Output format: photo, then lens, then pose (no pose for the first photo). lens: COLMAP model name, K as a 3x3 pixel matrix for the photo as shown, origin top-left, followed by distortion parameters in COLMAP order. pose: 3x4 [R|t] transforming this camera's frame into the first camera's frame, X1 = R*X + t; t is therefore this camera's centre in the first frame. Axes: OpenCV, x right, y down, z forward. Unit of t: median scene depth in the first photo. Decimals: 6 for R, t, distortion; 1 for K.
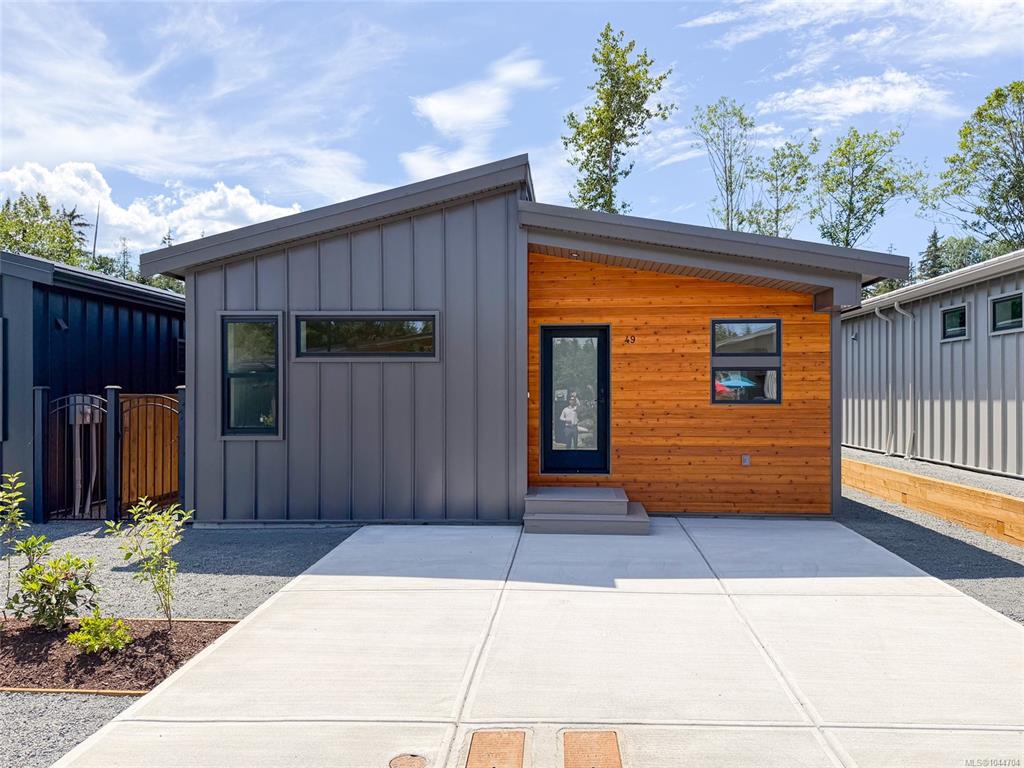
lens RADIAL K [[760.8, 0, 521.6], [0, 760.8, 393.7], [0, 0, 1]] dist [0.019629, -0.025470]
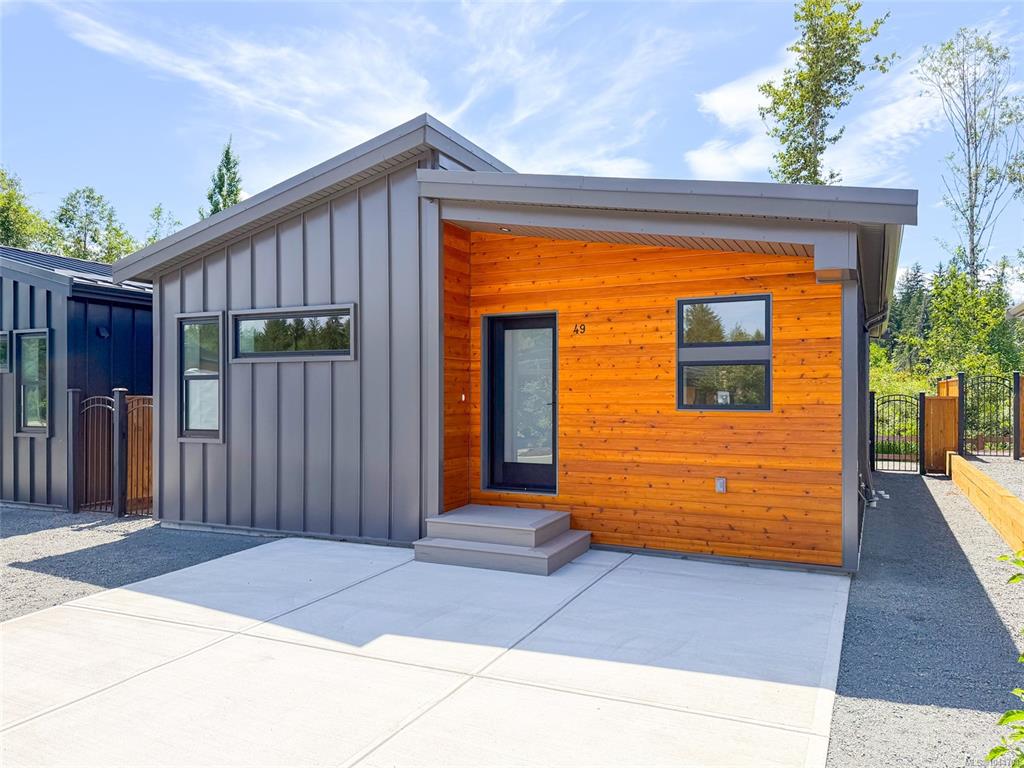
lens RADIAL K [[760.8, 0, 514.8], [0, 760.8, 379.8], [0, 0, 1]] dist [0.019629, -0.025470]
pose [[0.926424, -0.007132, -0.376415, 0.386177], [-0.000482, 0.999797, -0.020130, -0.000729], [0.376482, 0.018830, 0.926232, 0.226941]]
